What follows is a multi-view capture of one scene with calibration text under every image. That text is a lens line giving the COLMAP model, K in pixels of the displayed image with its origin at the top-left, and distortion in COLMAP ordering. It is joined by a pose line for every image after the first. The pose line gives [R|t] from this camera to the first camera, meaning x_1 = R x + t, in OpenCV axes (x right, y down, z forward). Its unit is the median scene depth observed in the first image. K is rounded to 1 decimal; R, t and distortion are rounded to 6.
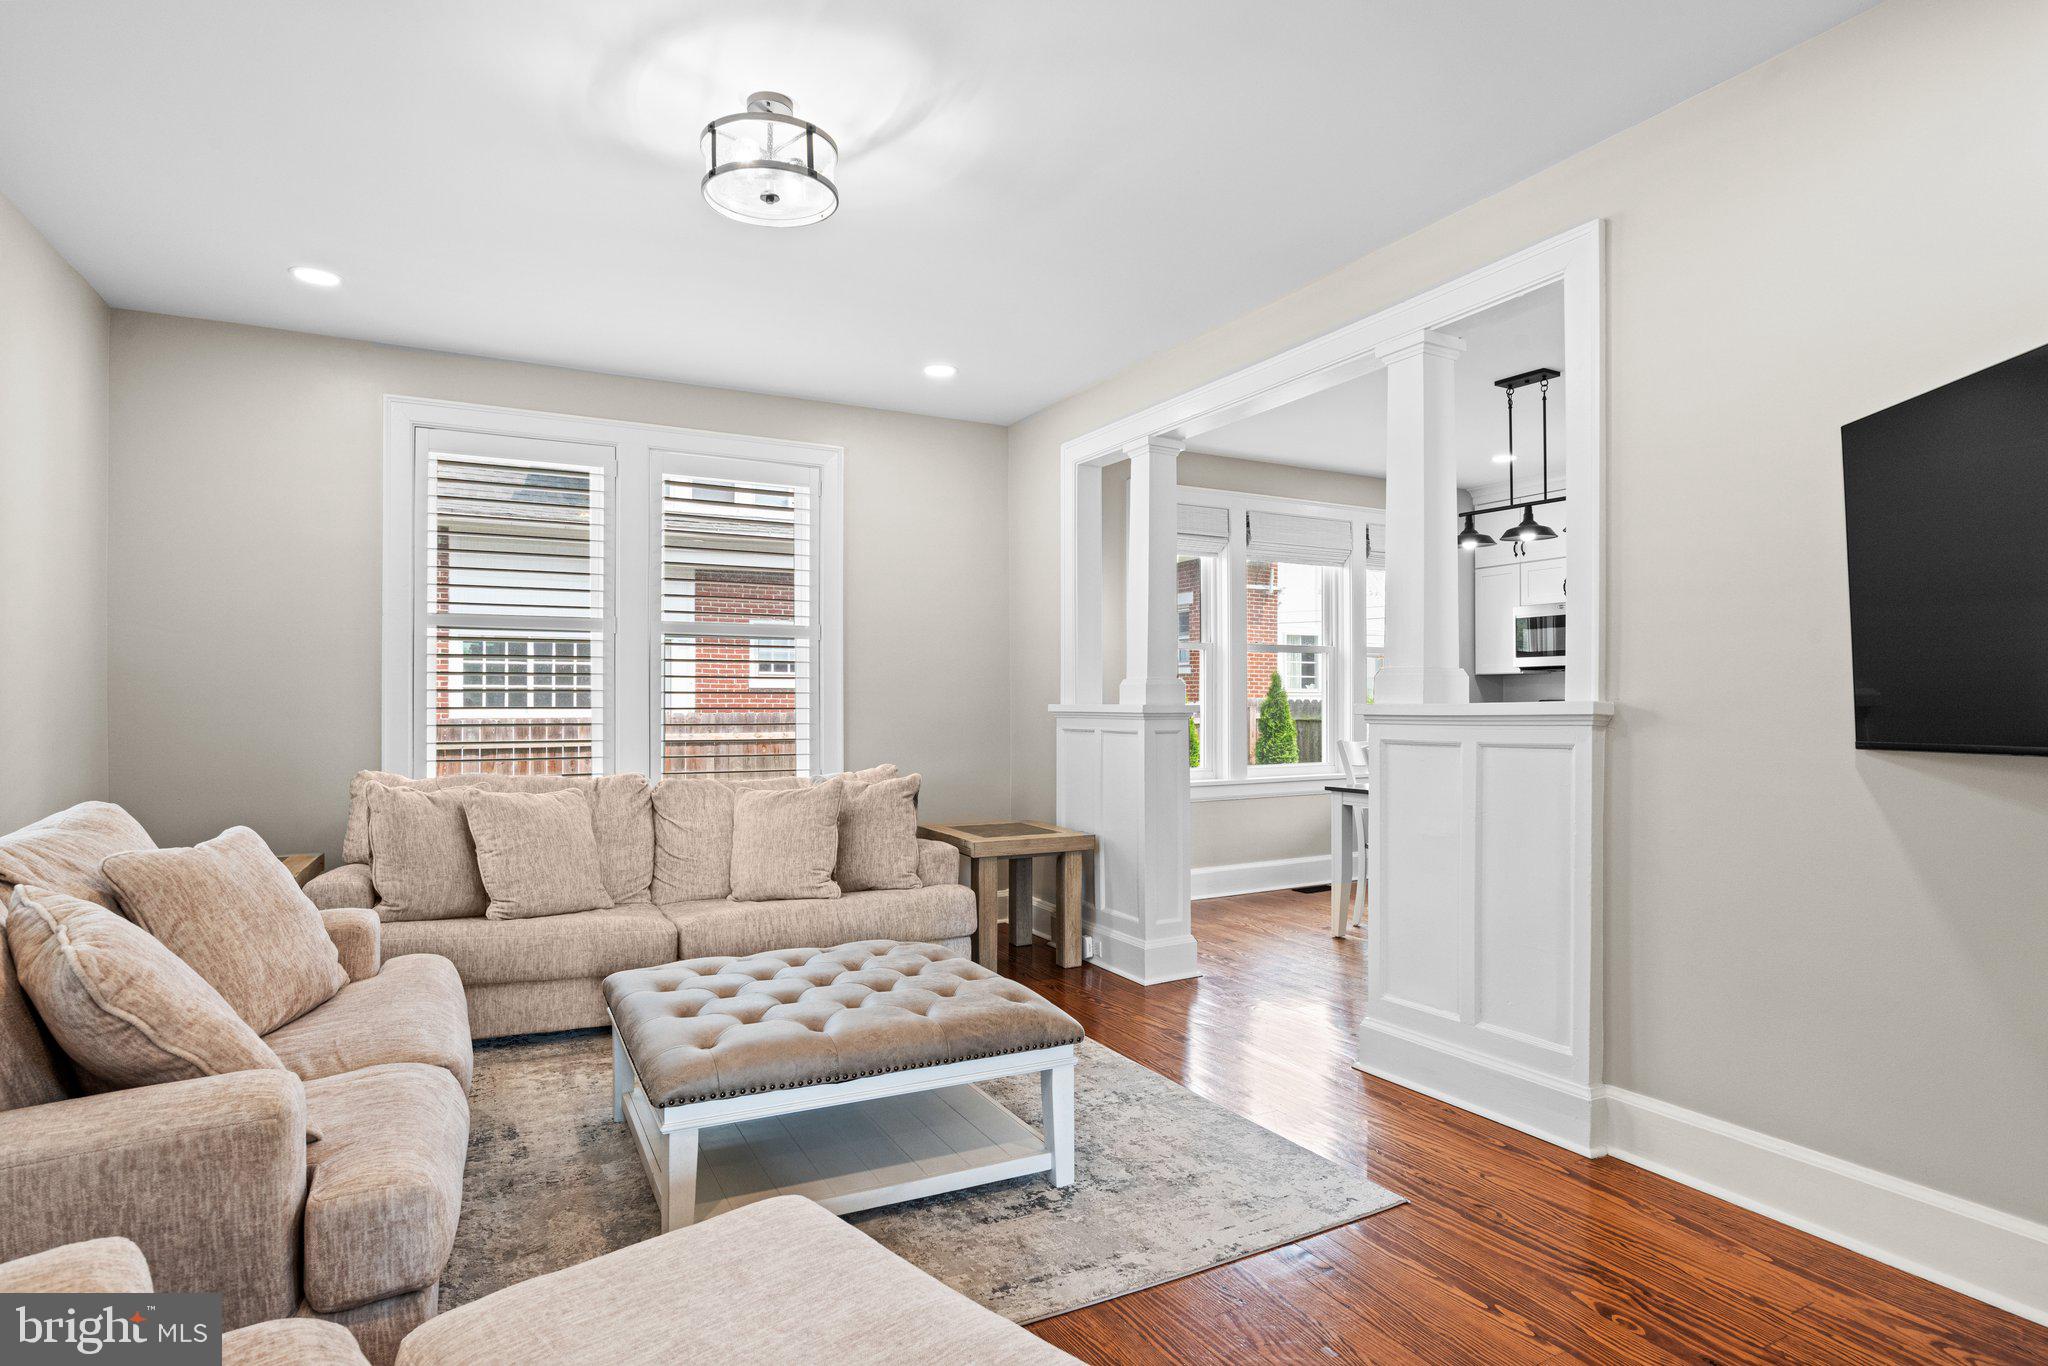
lens RADIAL K [[1064.1, 0, 1024.0], [0, 1064.1, 683.0], [0, 0, 1]] dist [0.001001, 0.000174]
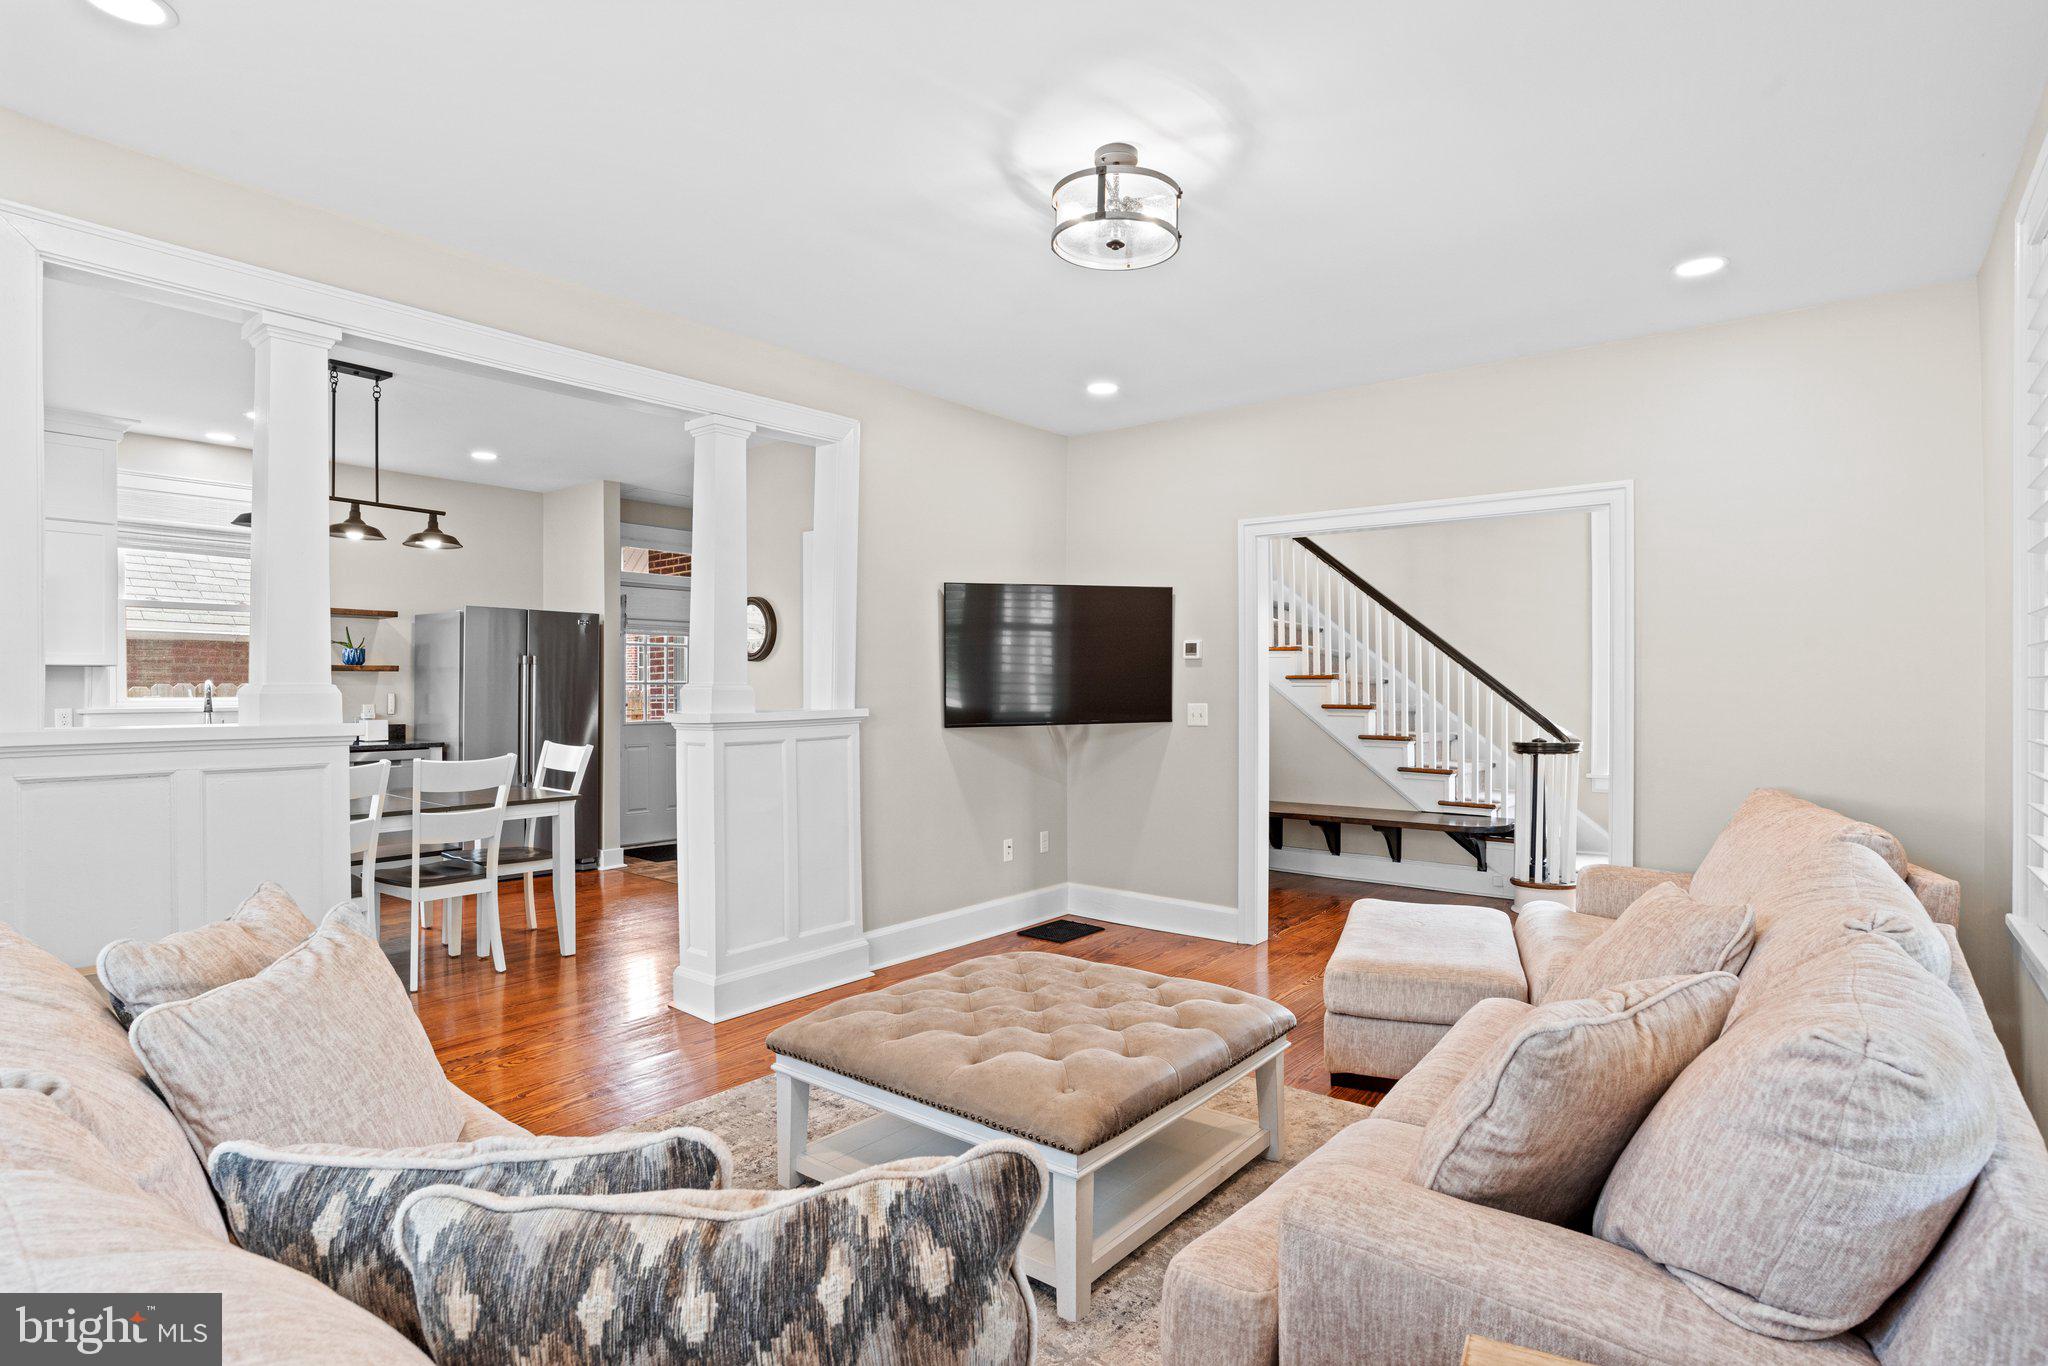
lens RADIAL K [[1064.1, 0, 1024.0], [0, 1064.1, 683.0], [0, 0, 1]] dist [0.001001, 0.000174]
pose [[-0.388037, 0.004081, 0.921635, -0.626990], [0.004775, 0.999986, -0.002417, -0.002182], [-0.921631, 0.003463, -0.388051, 0.824583]]
